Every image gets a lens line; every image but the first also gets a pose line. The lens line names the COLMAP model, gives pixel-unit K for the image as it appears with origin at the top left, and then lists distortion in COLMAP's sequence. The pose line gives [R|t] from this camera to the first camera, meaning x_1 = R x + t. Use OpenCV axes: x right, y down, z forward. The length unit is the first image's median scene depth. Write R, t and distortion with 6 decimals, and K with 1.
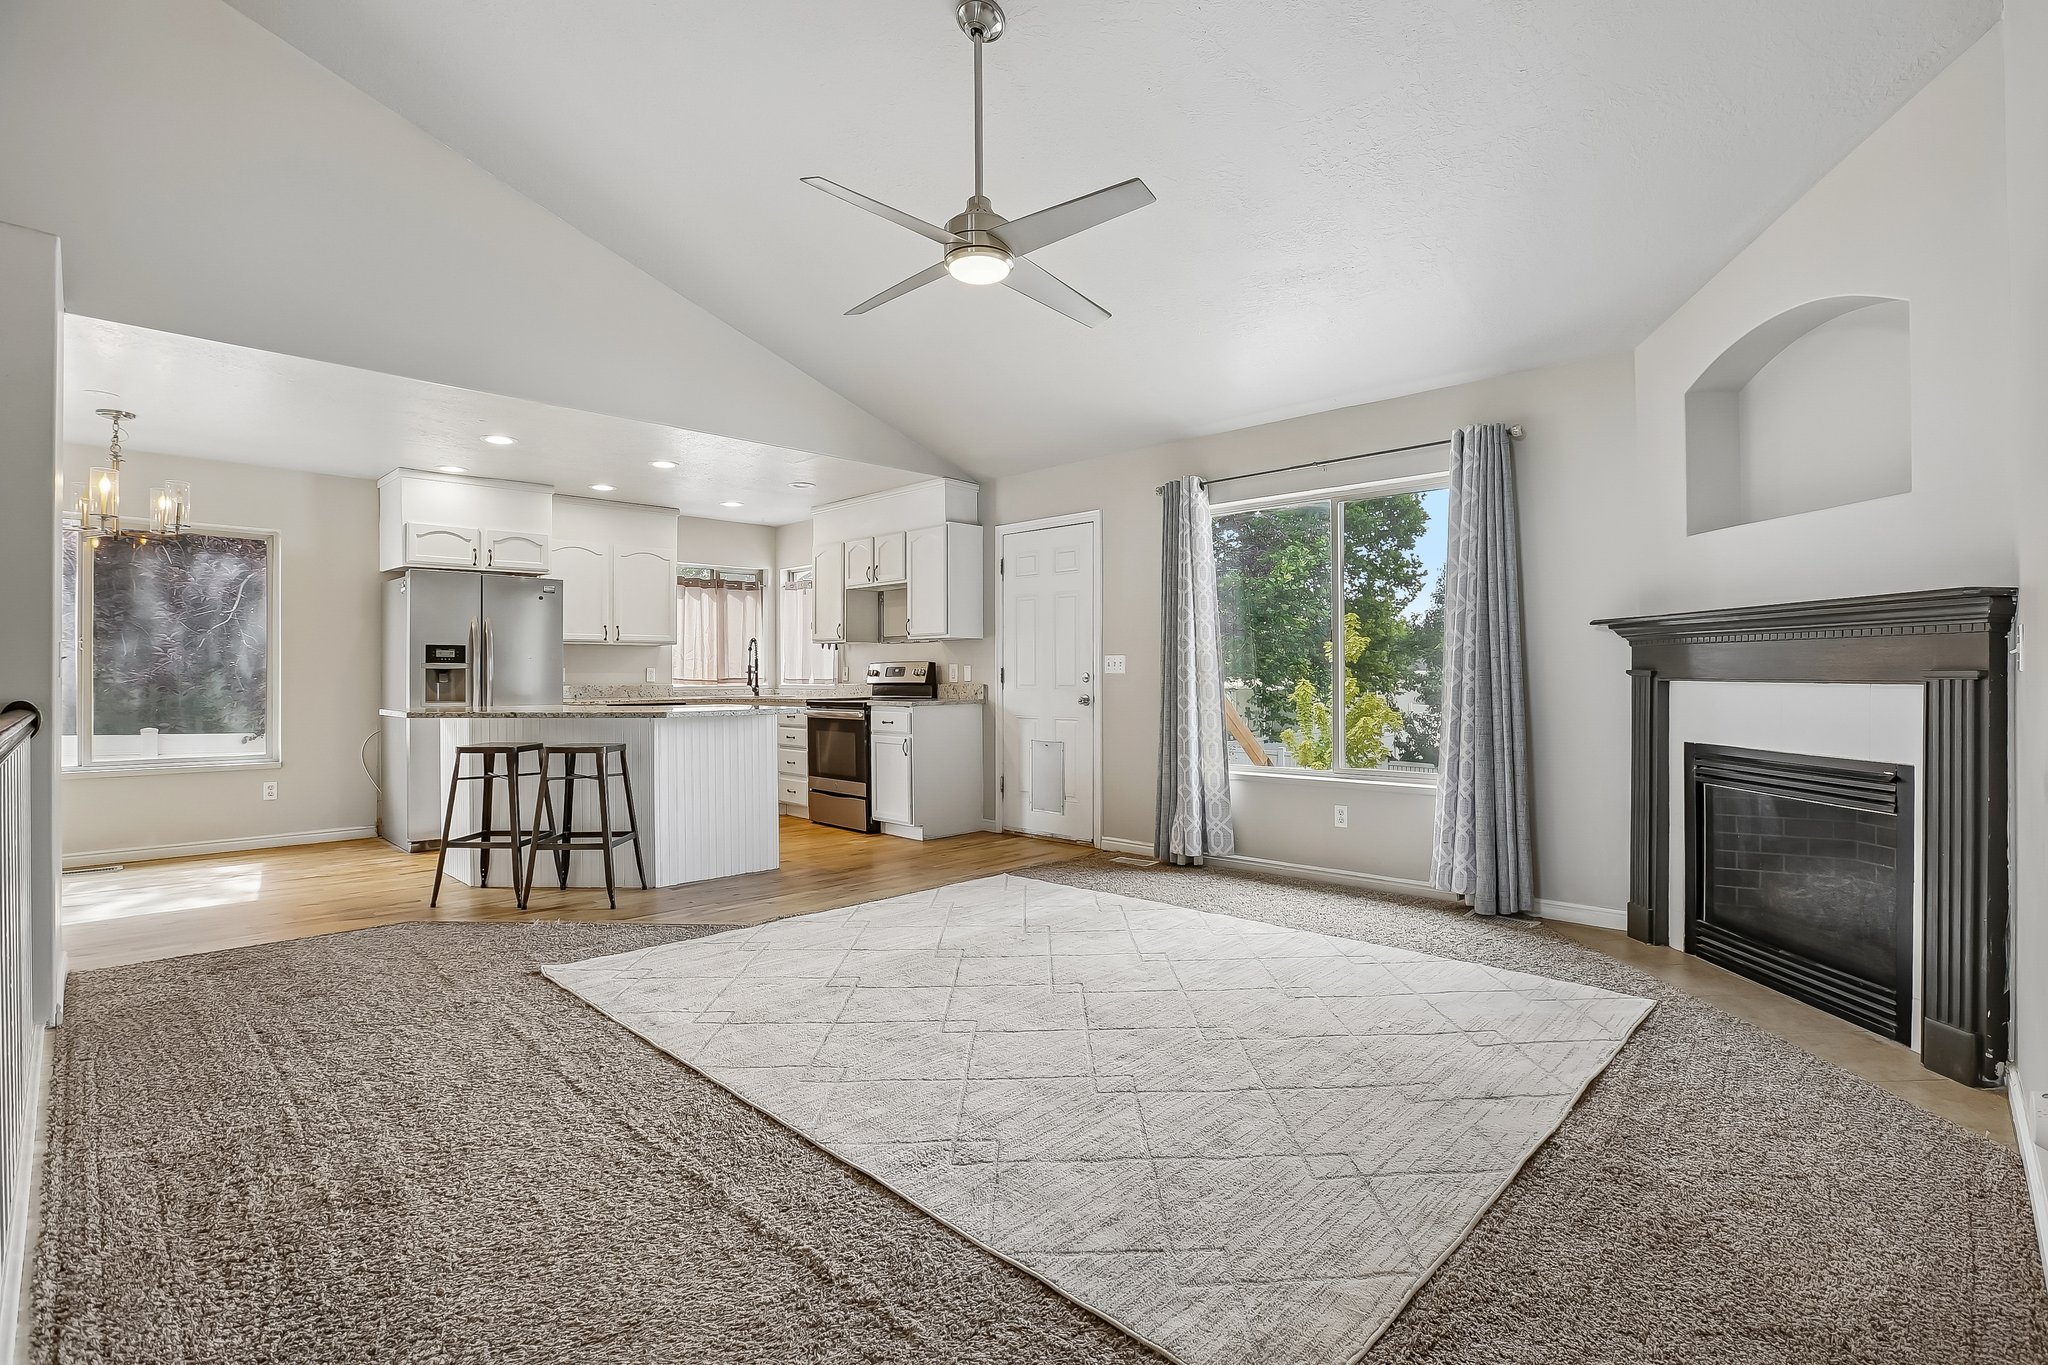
lens RADIAL K [[955.3, 0, 1032.7], [0, 955.3, 672.6], [0, 0, 1]] dist [-0.040060, 0.012340]
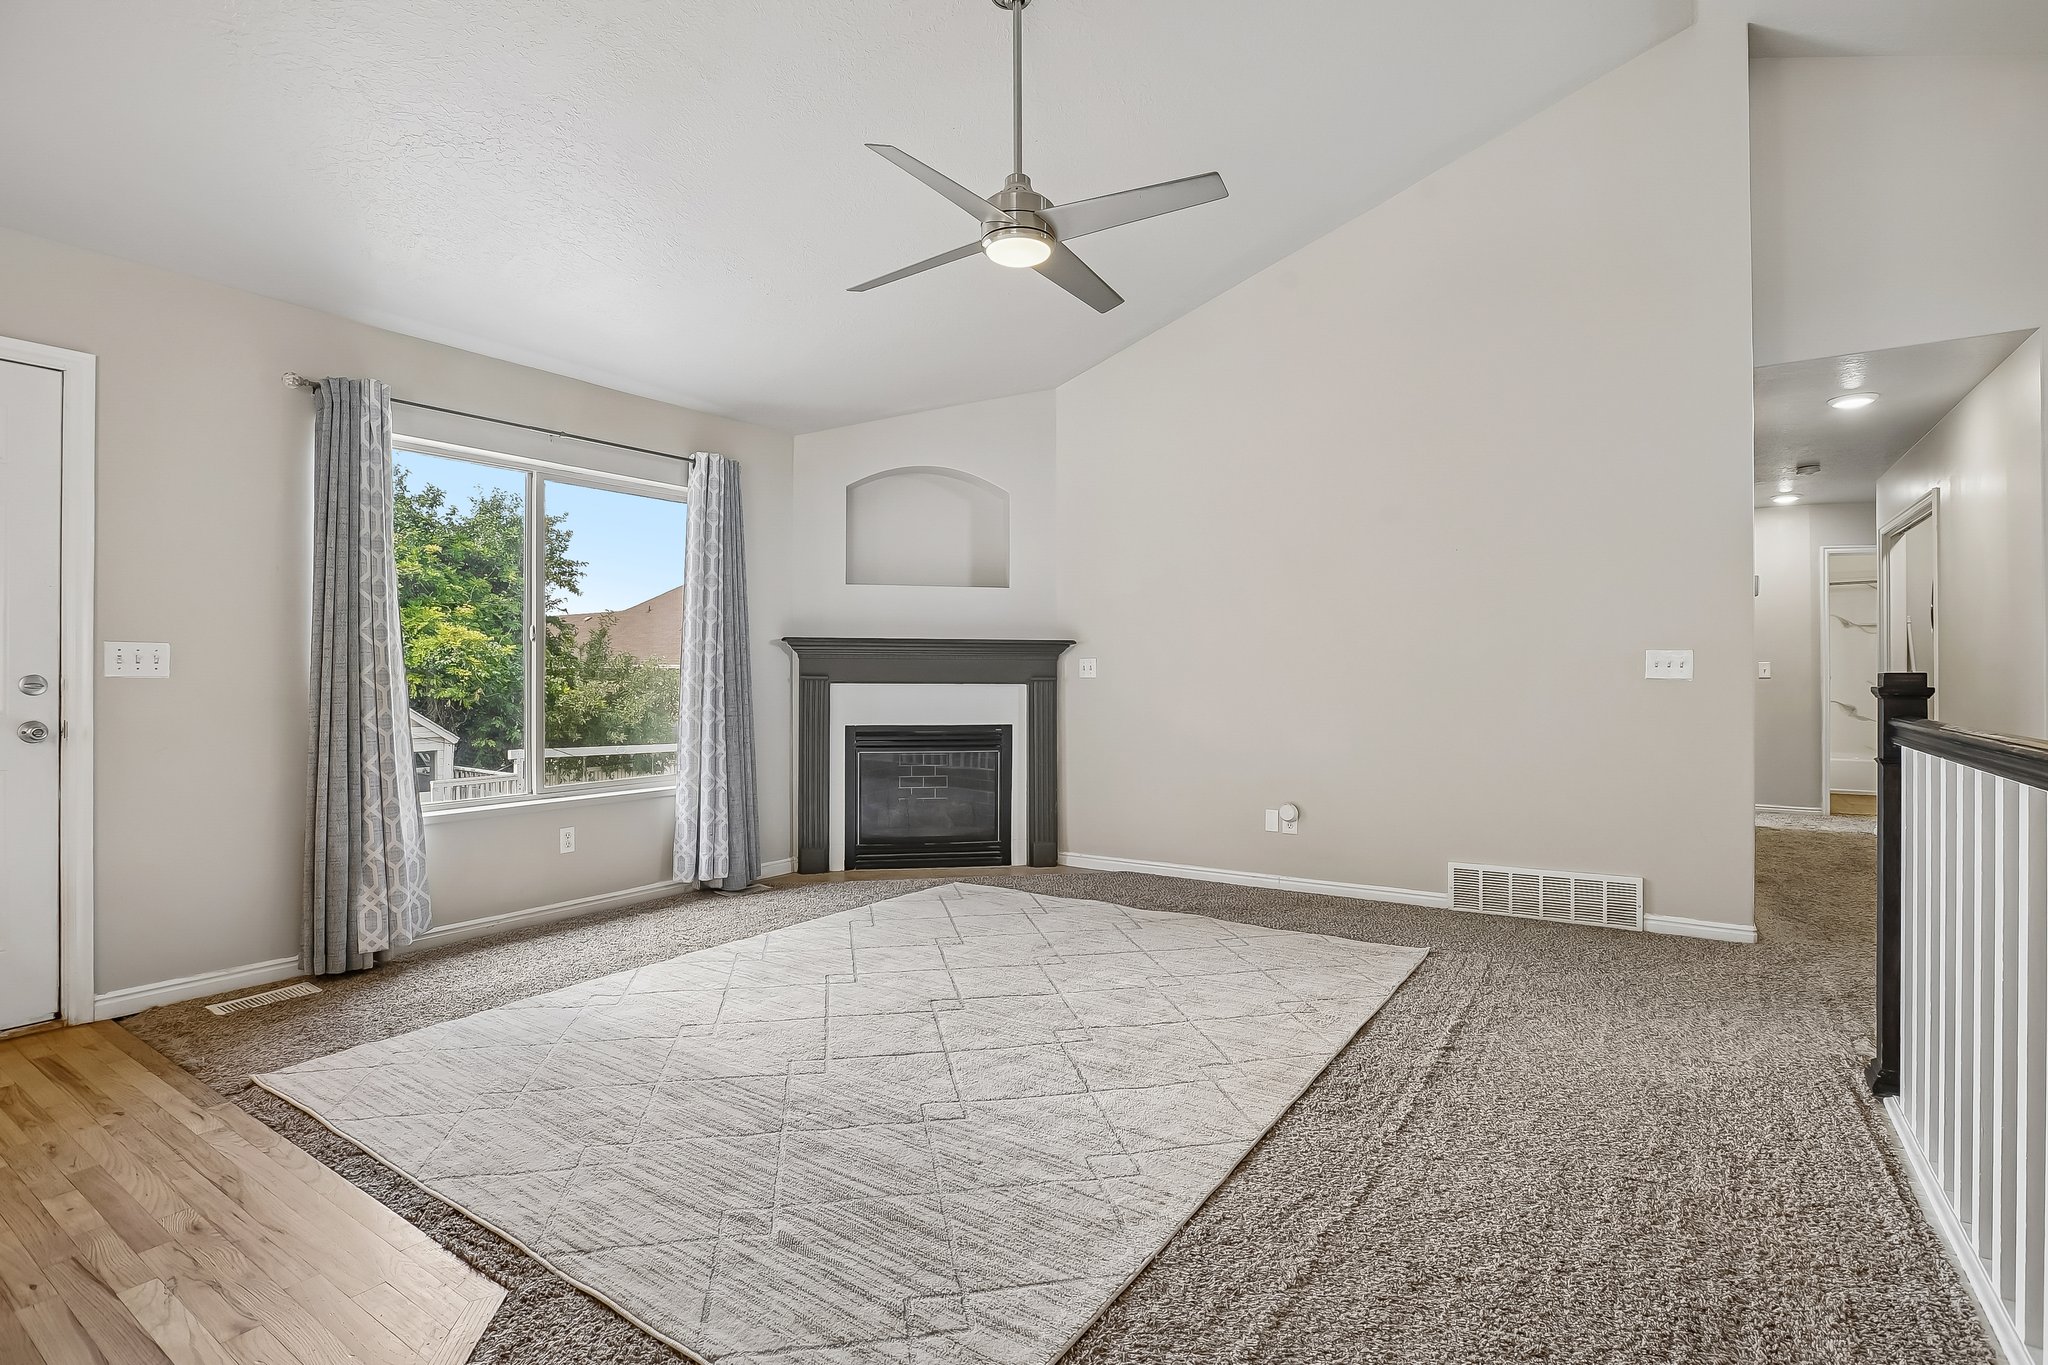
lens RADIAL K [[972.9, 0, 1042.7], [0, 972.9, 677.0], [0, 0, 1]] dist [-0.040975, 0.014986]
pose [[-0.188045, 0.004227, 0.982151, -0.527060], [-0.001959, 0.999987, -0.004678, 0.002391], [-0.982159, -0.002803, -0.188034, 0.606321]]
